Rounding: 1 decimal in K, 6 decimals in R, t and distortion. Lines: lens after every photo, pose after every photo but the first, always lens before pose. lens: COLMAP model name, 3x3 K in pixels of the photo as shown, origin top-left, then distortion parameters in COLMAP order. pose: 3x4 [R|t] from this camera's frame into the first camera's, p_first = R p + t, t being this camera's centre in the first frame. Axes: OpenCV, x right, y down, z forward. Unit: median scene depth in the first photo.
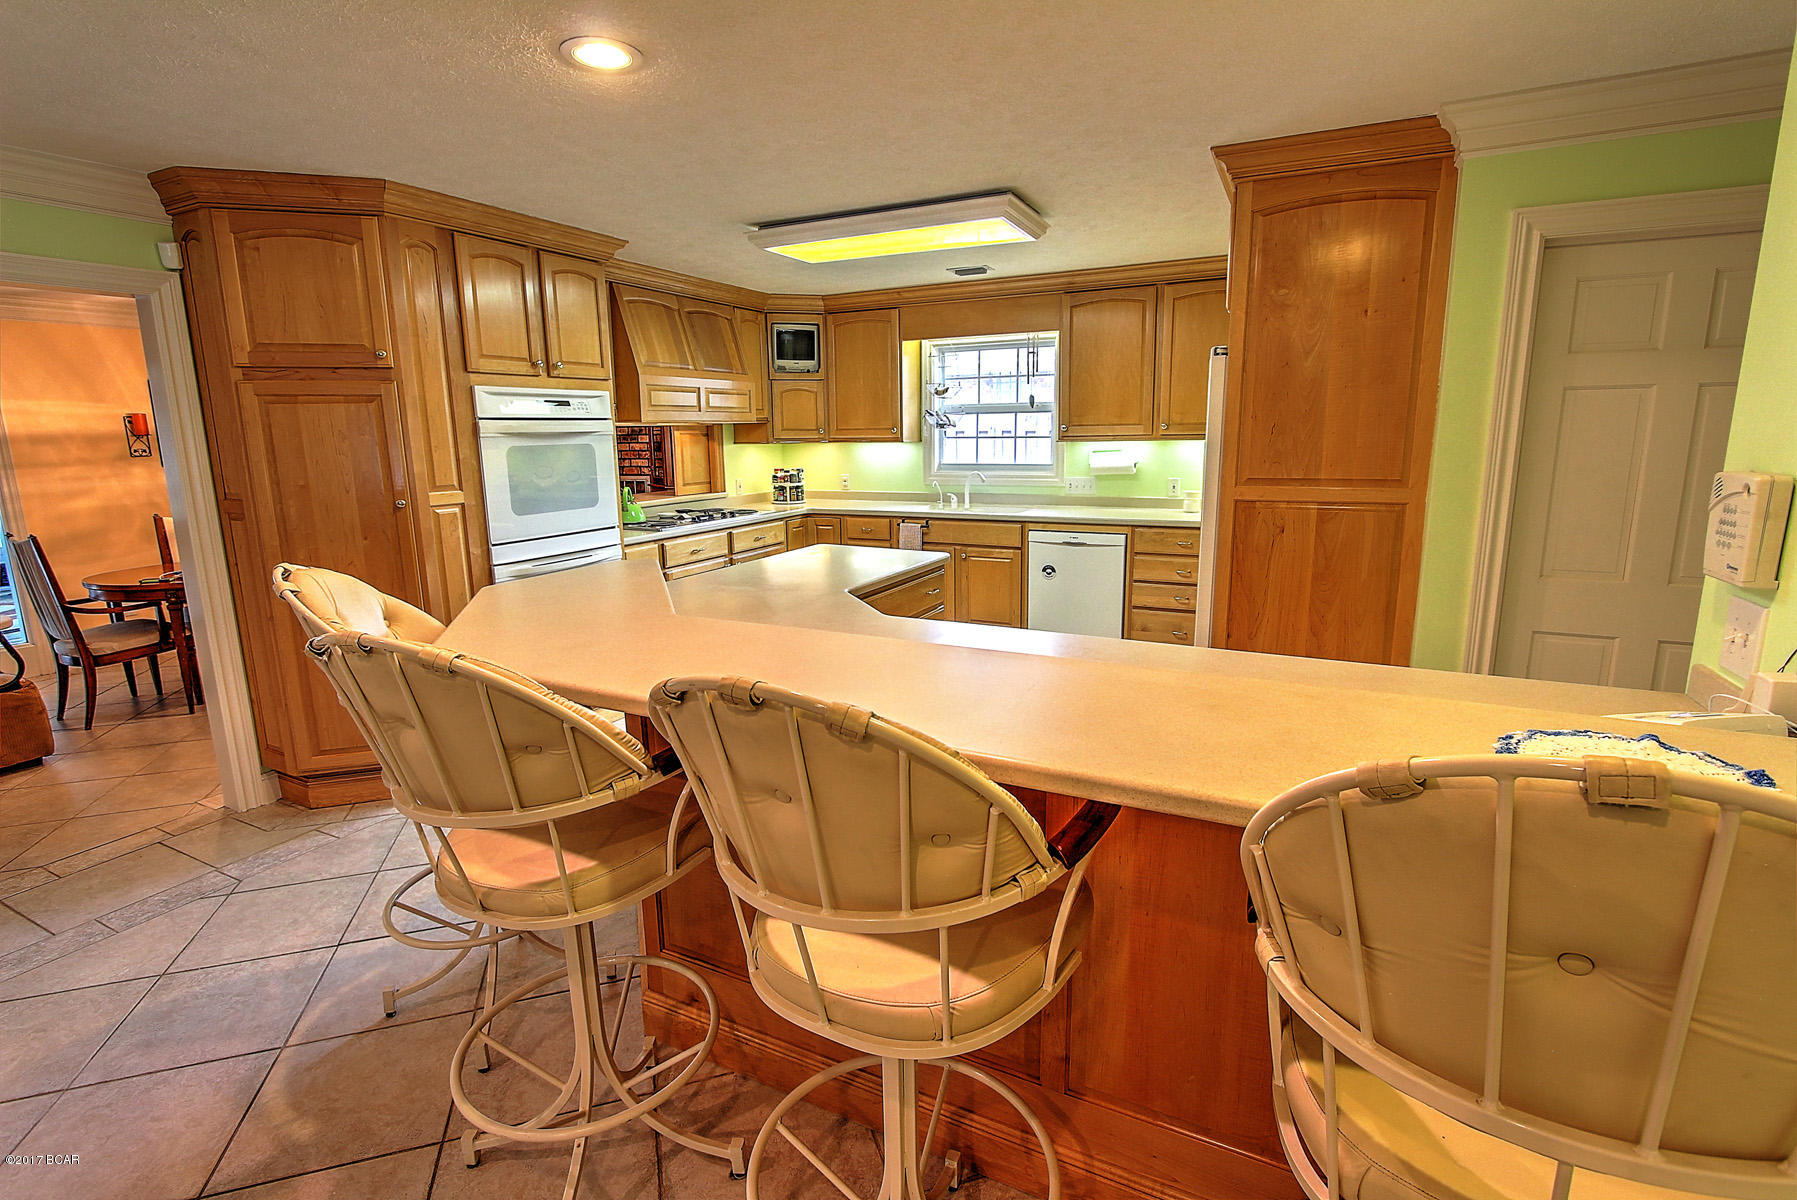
lens RADIAL K [[831.1, 0, 889.3], [0, 831.1, 590.5], [0, 0, 1]] dist [-0.013532, 0.001252]
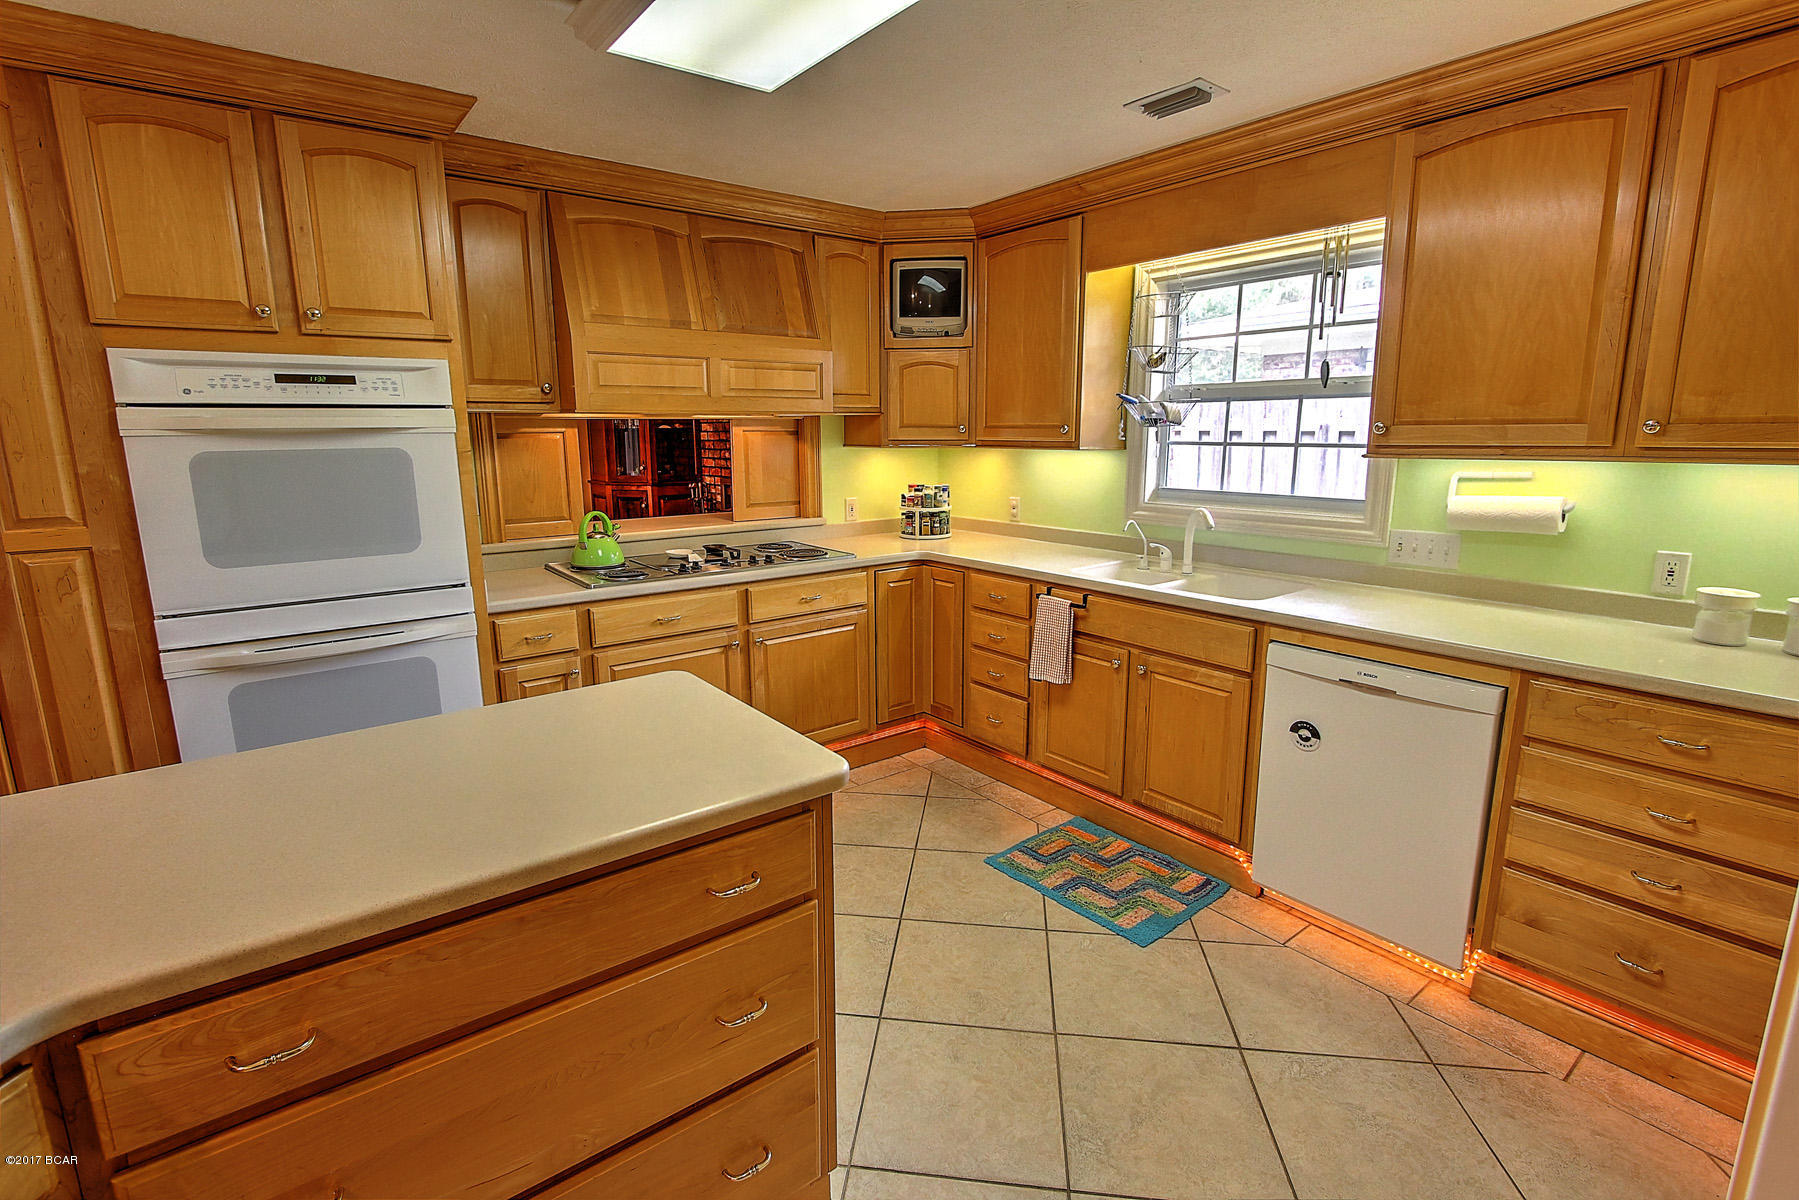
lens RADIAL K [[832.0, 0, 890.3], [0, 832.0, 590.5], [0, 0, 1]] dist [-0.013532, 0.001252]
pose [[0.902991, 0.090429, -0.420035, 0.151282], [-0.088435, 0.995786, 0.024265, -0.084101], [0.420460, 0.015235, 0.907183, 0.425208]]
